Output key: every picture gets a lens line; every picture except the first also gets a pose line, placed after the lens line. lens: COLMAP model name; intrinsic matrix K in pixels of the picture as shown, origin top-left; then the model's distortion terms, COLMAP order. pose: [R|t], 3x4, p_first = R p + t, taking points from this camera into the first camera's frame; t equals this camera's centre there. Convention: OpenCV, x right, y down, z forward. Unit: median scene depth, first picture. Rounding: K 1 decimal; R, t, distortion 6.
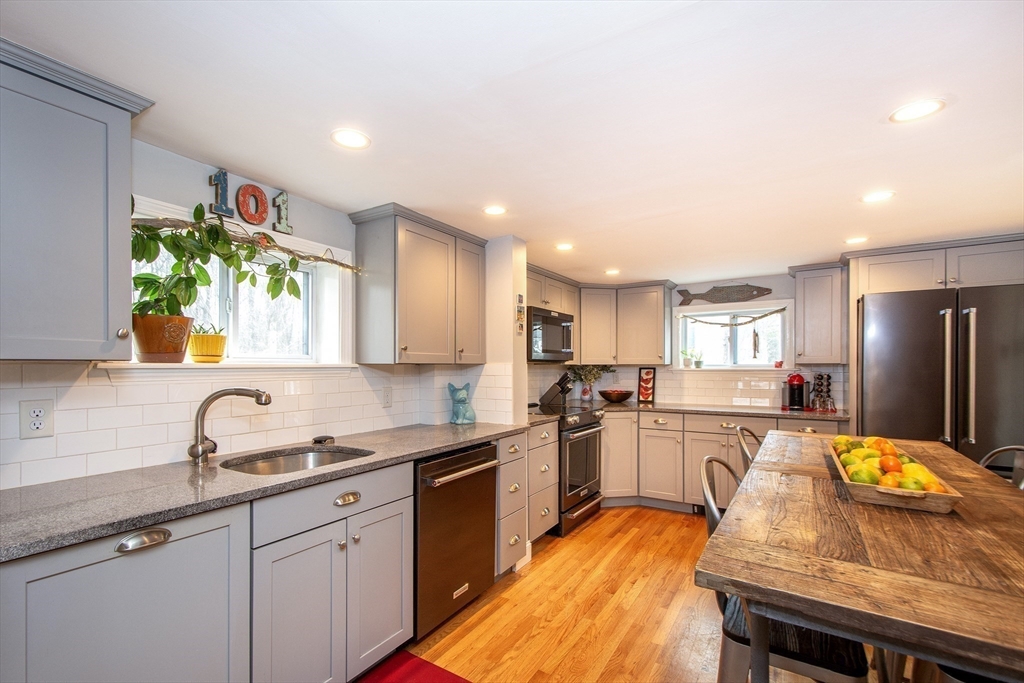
lens RADIAL K [[450.3, 0, 495.1], [0, 450.3, 371.1], [0, 0, 1]] dist [-0.002248, -0.001282]
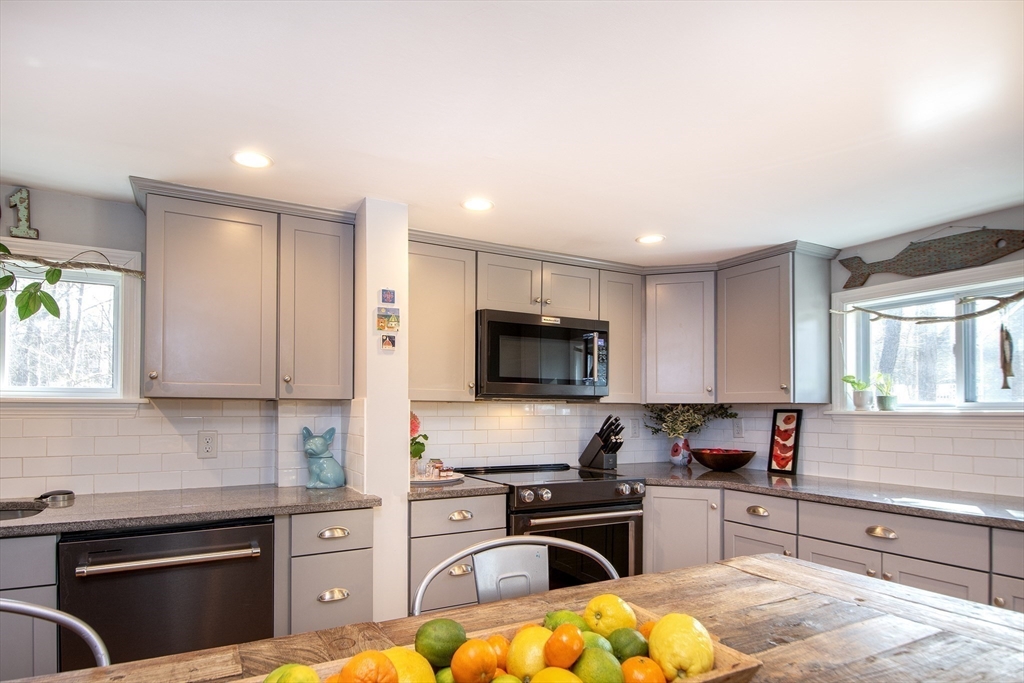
lens RADIAL K [[558.0, 0, 483.9], [0, 558.0, 408.6], [0, 0, 1]] dist [-0.000539, -0.009488]
pose [[0.877467, 0.003128, -0.479627, 0.456389], [-0.010673, 0.999858, -0.013005, 0.005058], [0.479519, 0.016530, 0.877376, 0.316136]]
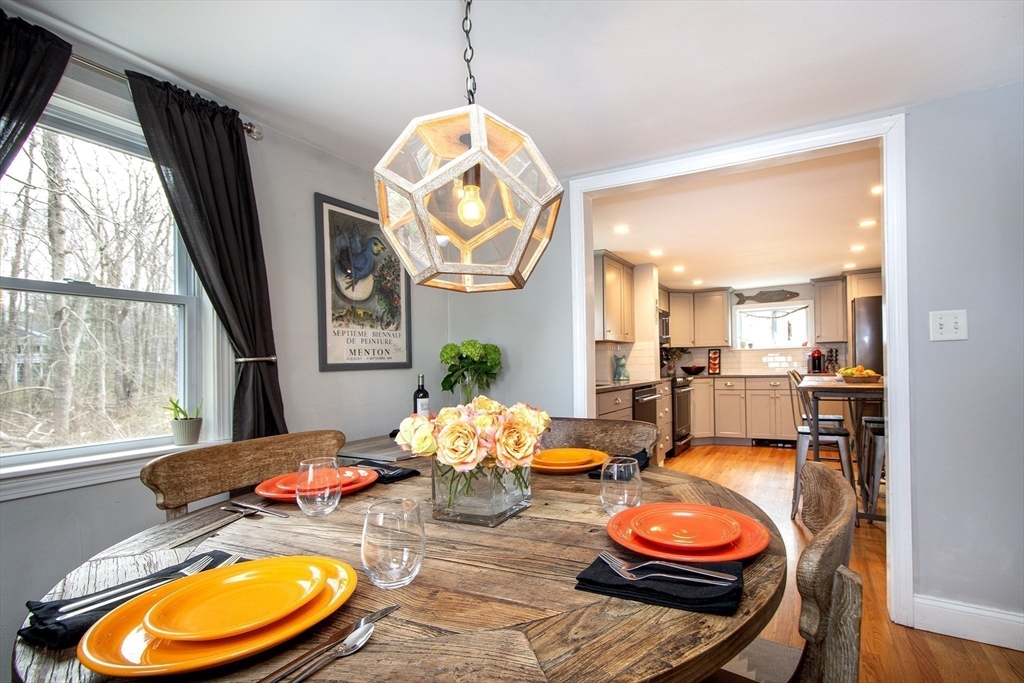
lens RADIAL K [[468.7, 0, 557.9], [0, 468.7, 372.8], [0, 0, 1]] dist [-0.006118, -0.005525]
pose [[0.995011, -0.021227, 0.097482, -0.383479], [0.020964, 0.999773, 0.003724, 0.066503], [-0.097539, -0.001662, 0.995230, -0.527091]]
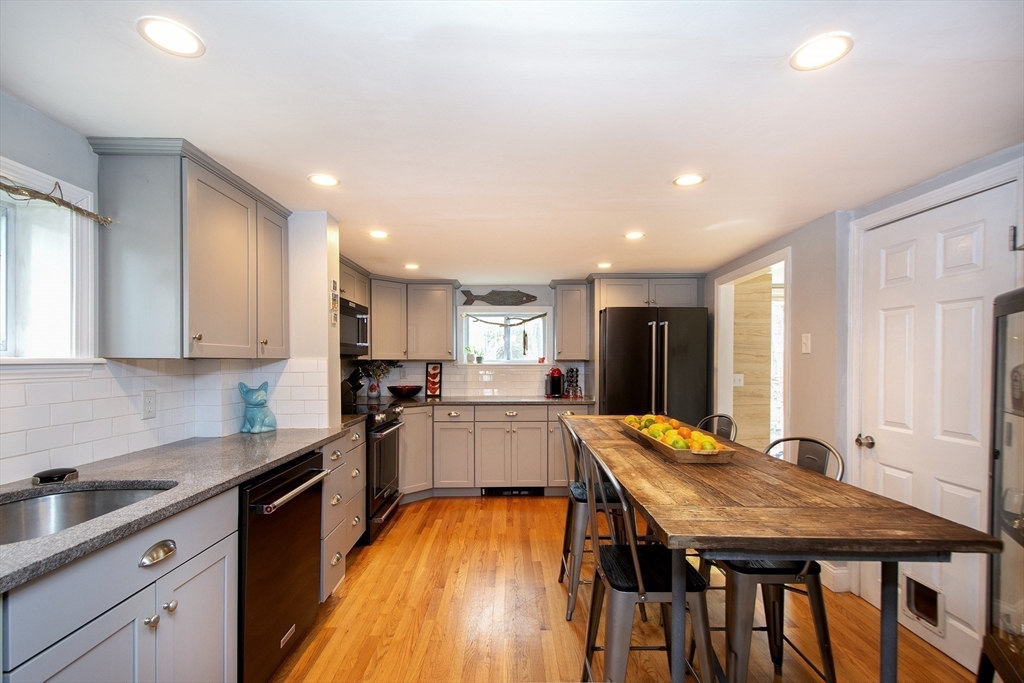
lens RADIAL K [[450.3, 0, 514.7], [0, 450.3, 365.9], [0, 0, 1]] dist [-0.002248, -0.001282]
pose [[0.825338, -0.004347, 0.564622, -0.124657], [0.004181, 0.999990, 0.001587, -0.001597], [-0.564623, 0.001051, 0.825348, 0.057178]]
